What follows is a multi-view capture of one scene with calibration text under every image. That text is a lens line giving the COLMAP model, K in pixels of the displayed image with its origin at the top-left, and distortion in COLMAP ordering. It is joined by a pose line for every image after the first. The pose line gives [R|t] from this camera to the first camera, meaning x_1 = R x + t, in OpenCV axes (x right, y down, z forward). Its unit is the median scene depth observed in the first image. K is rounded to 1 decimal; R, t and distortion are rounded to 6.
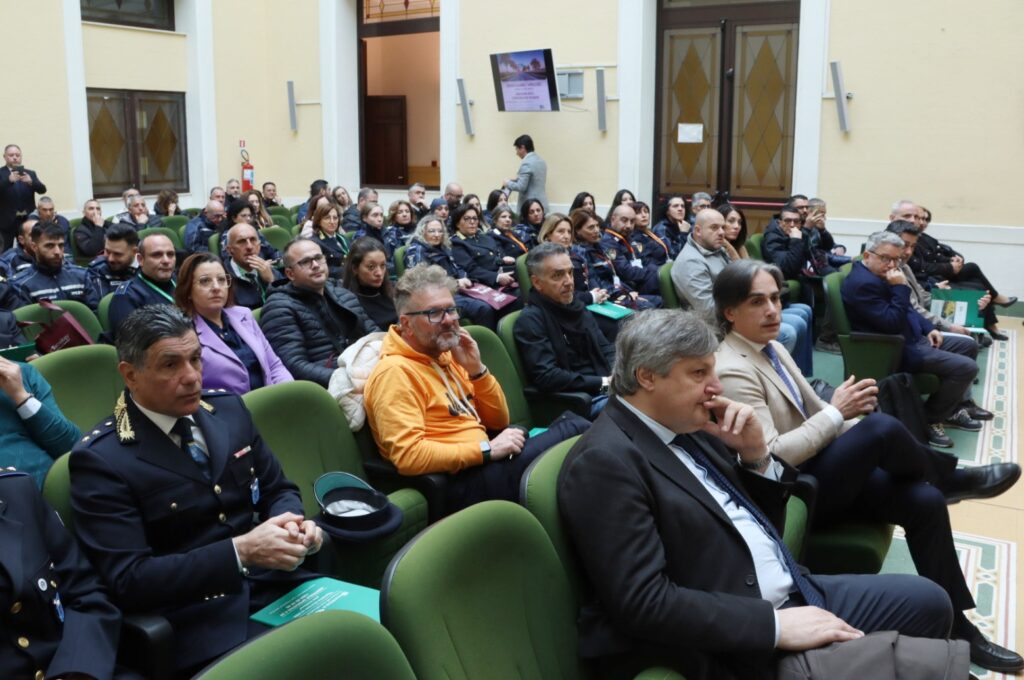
lens RADIAL K [[863.0, 0, 513.1], [0, 863.0, 321.9], [0, 0, 1]] dist [-0.126985, 0.103015]
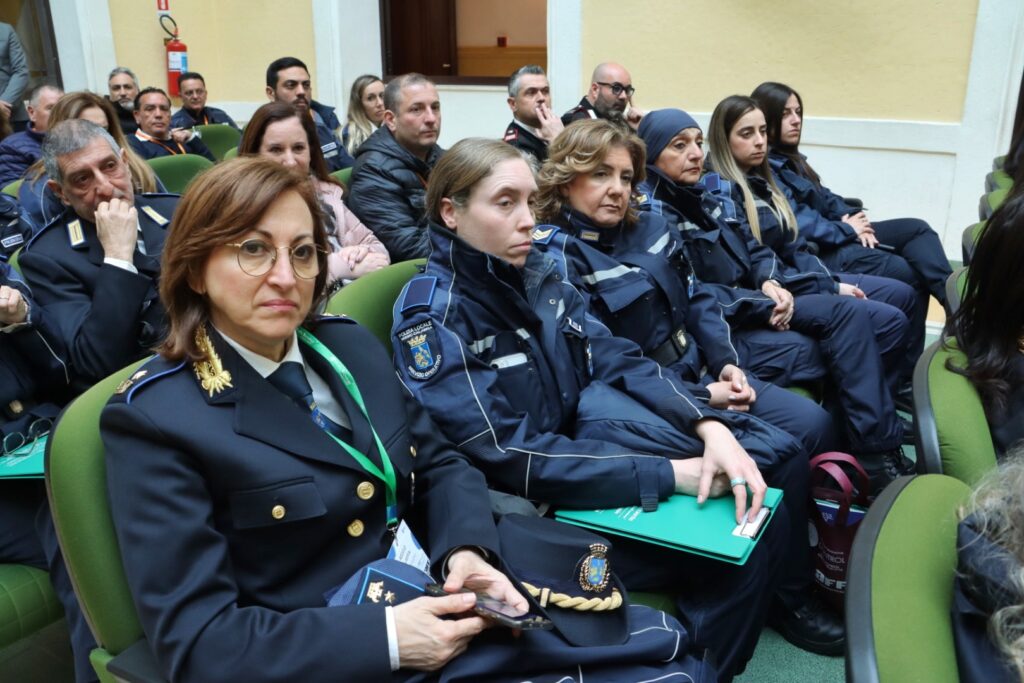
lens RADIAL K [[863.0, 0, 513.1], [0, 863.0, 323.4], [0, 0, 1]] dist [-0.126985, 0.103015]
pose [[0.999914, -0.002503, -0.012872, -0.119519], [0.003966, 0.993371, 0.114883, -0.090893], [0.012500, -0.114924, 0.993296, 0.609428]]
